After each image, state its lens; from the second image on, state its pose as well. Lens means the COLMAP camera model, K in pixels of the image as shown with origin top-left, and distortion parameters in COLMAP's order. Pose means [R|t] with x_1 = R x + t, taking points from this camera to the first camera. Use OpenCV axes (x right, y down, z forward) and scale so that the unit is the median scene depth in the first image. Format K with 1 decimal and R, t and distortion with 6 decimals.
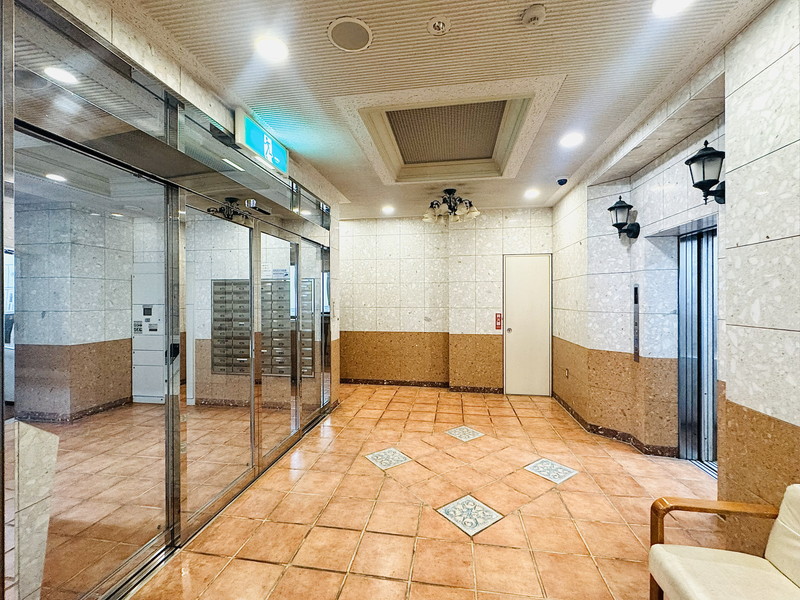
lens RADIAL K [[342.9, 0, 399.6], [0, 342.9, 300.4], [0, 0, 1]] dist [-0.001652, -0.000046]
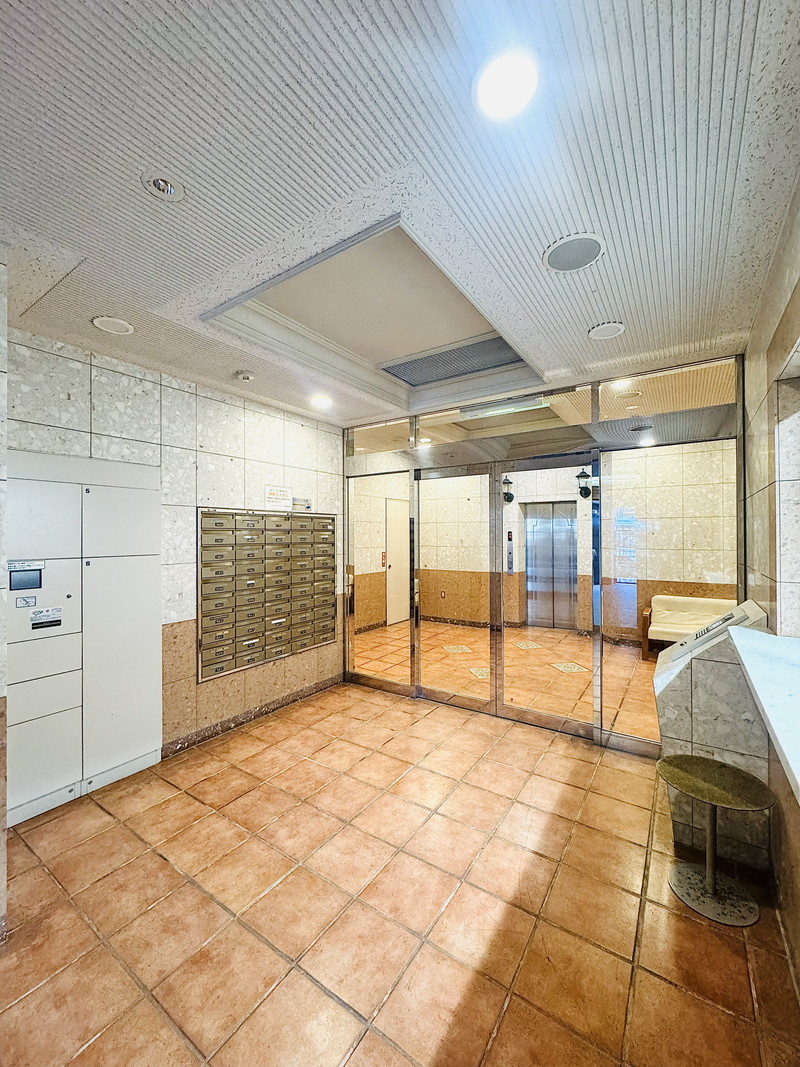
lens RADIAL K [[426.7, 0, 400.9], [0, 426.7, 532.4], [0, 0, 1]] dist [-0.000671, -0.000010]
pose [[0.415000, 0.006032, 0.909802, -1.022299], [0.005626, 0.999942, -0.009195, -0.012412], [-0.909804, 0.008935, 0.414941, 0.439369]]
